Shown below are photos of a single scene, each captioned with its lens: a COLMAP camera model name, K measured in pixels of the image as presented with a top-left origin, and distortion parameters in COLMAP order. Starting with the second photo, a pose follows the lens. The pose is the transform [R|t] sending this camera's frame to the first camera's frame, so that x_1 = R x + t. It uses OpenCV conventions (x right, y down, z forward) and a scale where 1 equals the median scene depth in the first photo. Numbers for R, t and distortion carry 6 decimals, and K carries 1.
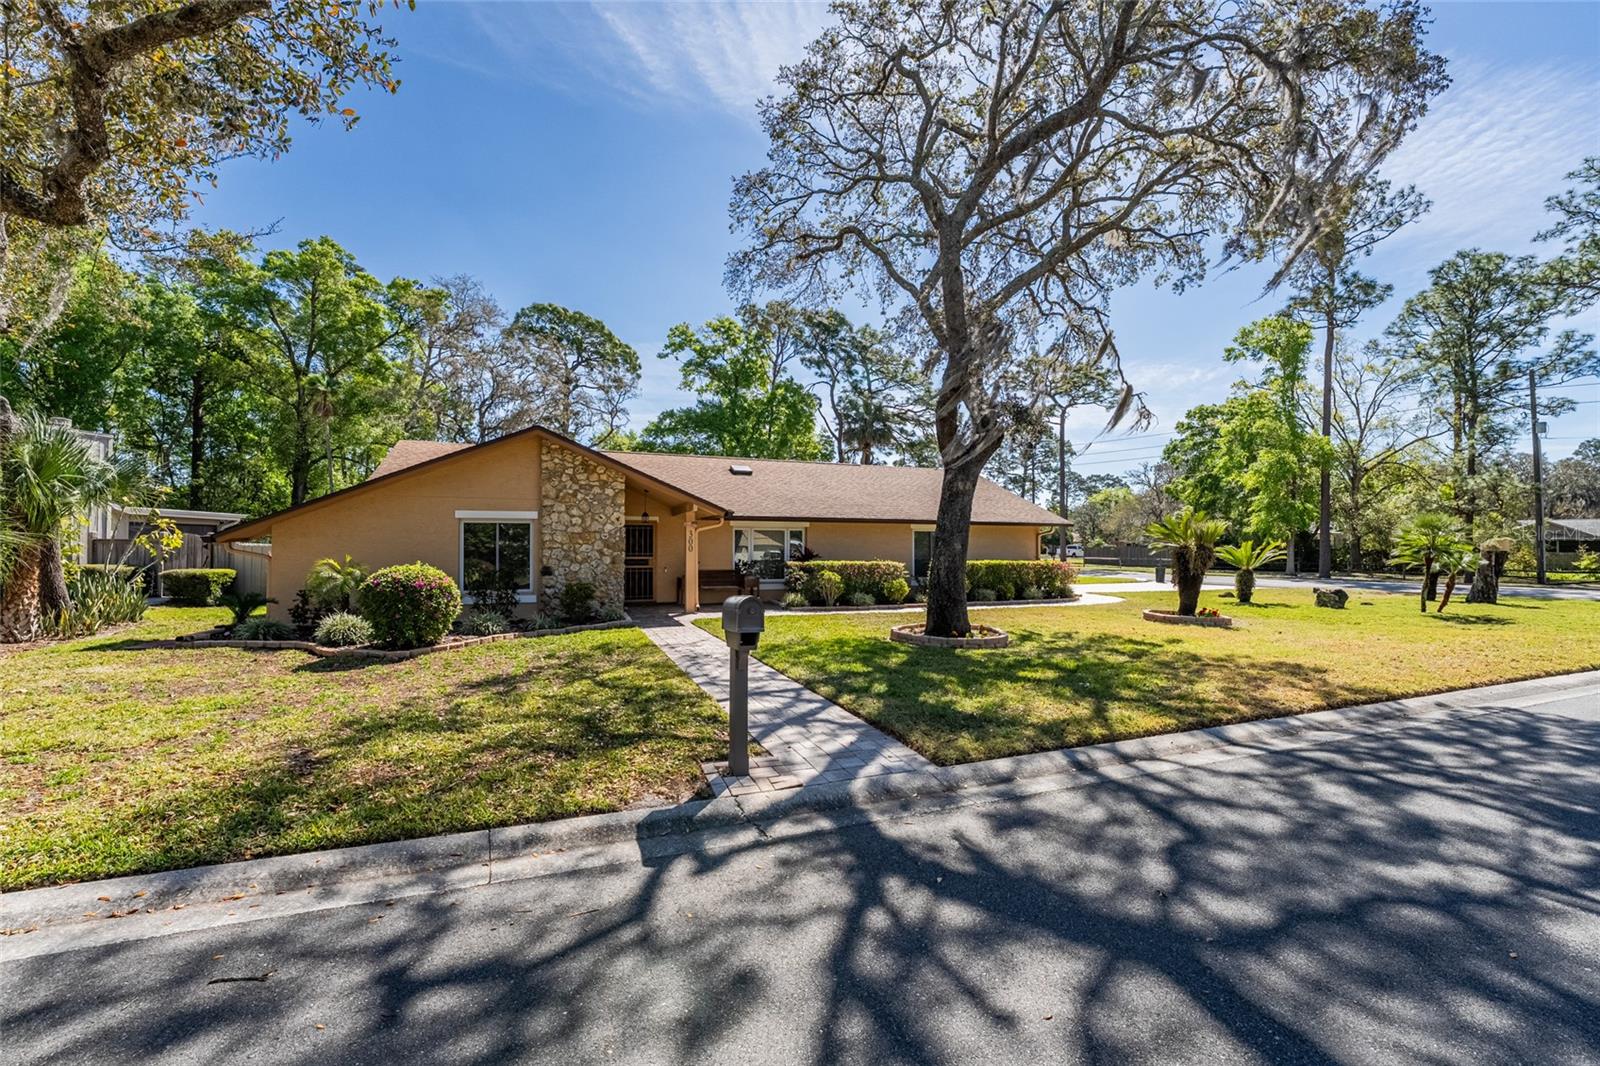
lens RADIAL K [[650.8, 0, 800.0], [0, 650.8, 533.0], [0, 0, 1]] dist [-0.001124, -0.000064]
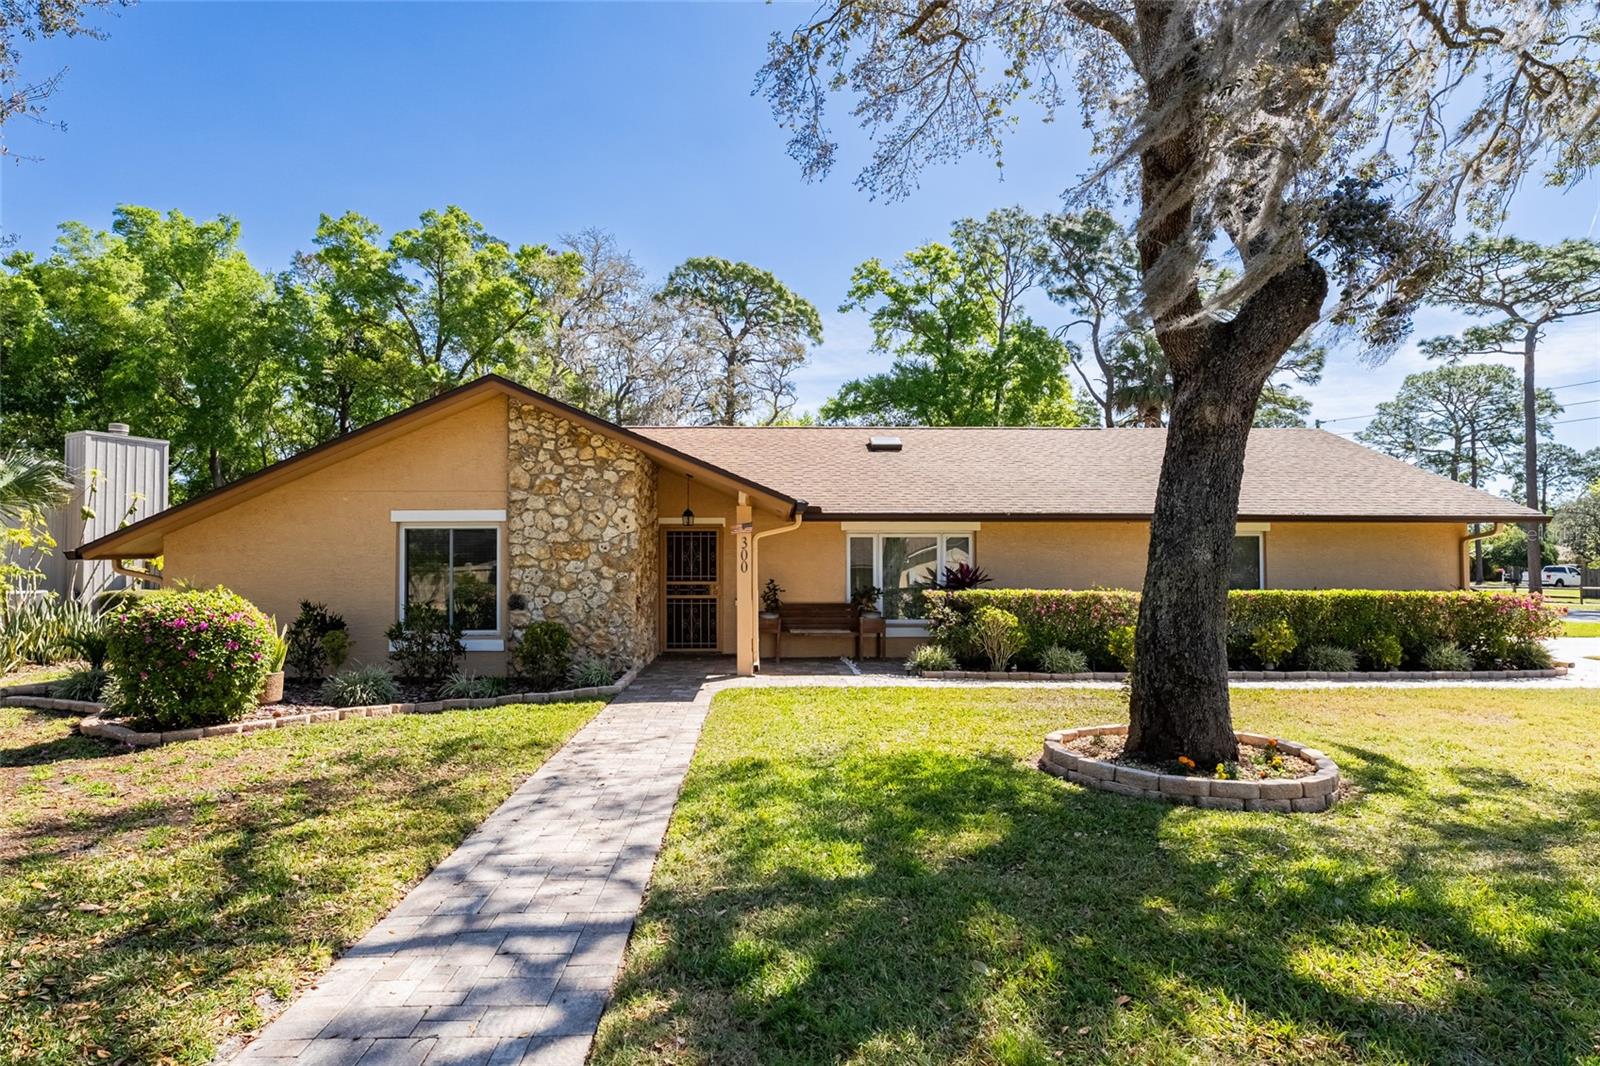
lens RADIAL K [[826.8, 0, 799.7], [0, 826.8, 550.1], [0, 0, 1]] dist [0.002271, -0.001591]
pose [[0.940579, -0.010728, -0.339407, 0.052323], [0.008969, 0.999937, -0.006749, 0.005260], [0.339458, 0.003304, 0.940616, 0.115646]]
